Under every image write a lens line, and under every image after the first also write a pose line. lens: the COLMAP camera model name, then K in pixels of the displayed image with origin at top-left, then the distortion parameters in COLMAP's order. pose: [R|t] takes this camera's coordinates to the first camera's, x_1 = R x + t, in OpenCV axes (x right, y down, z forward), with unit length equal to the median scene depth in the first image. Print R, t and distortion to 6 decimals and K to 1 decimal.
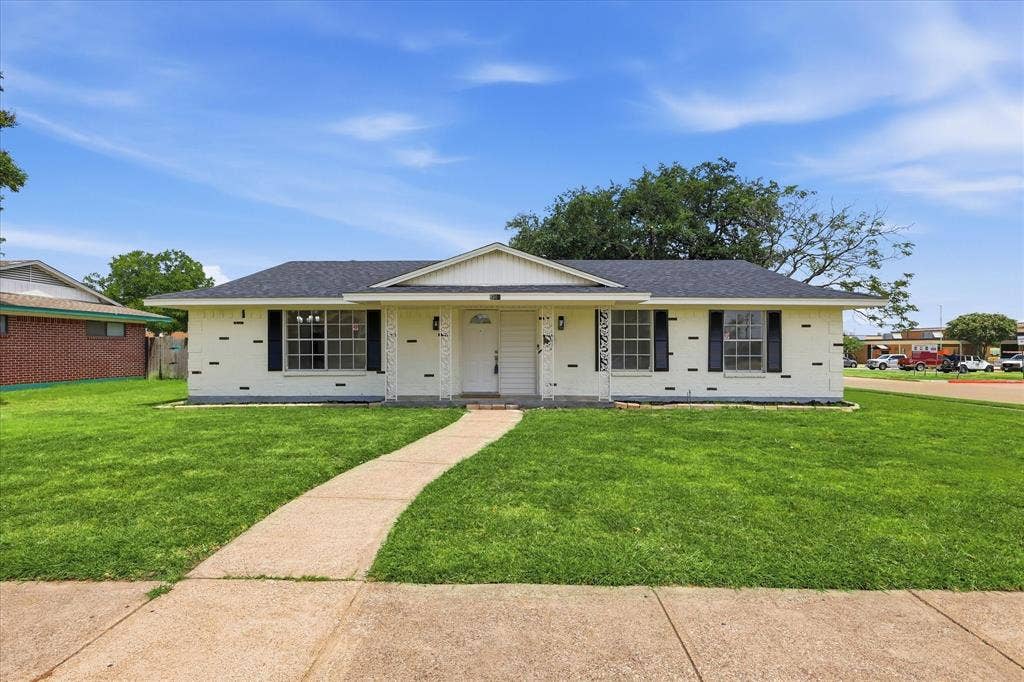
lens RADIAL K [[535.8, 0, 512.6], [0, 535.8, 345.6], [0, 0, 1]] dist [-0.007932, -0.000418]
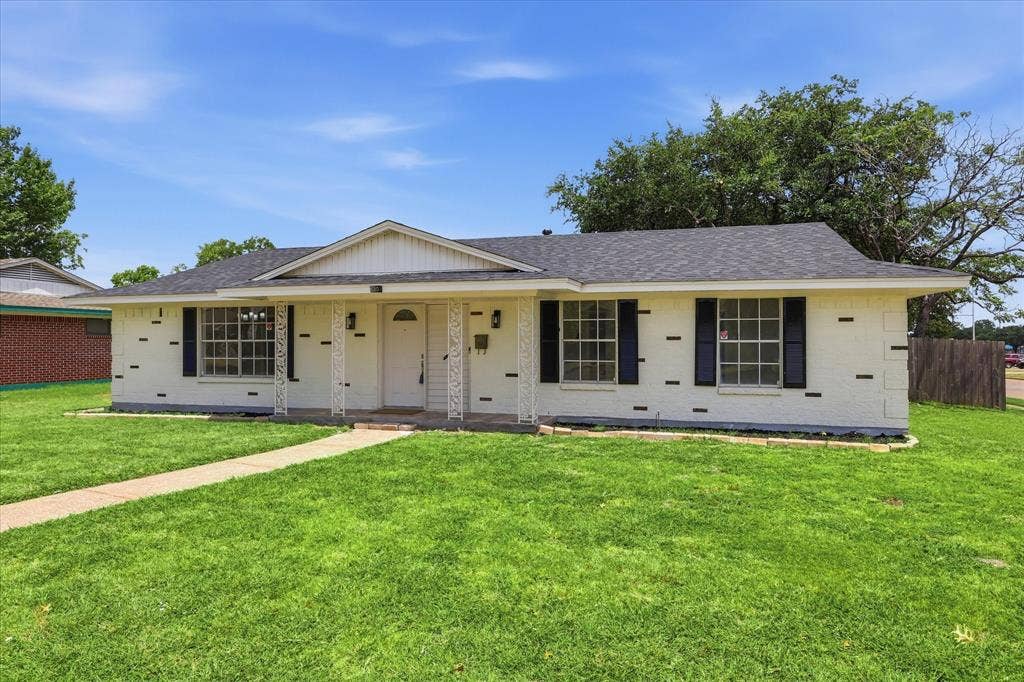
lens RADIAL K [[665.4, 0, 512.3], [0, 665.4, 338.5], [0, 0, 1]] dist [-0.005155, 0.001718]
pose [[0.963801, -0.002419, -0.266611, 0.366080], [0.002375, 0.999997, -0.000487, -0.013710], [0.266612, -0.000164, 0.963804, 0.085944]]
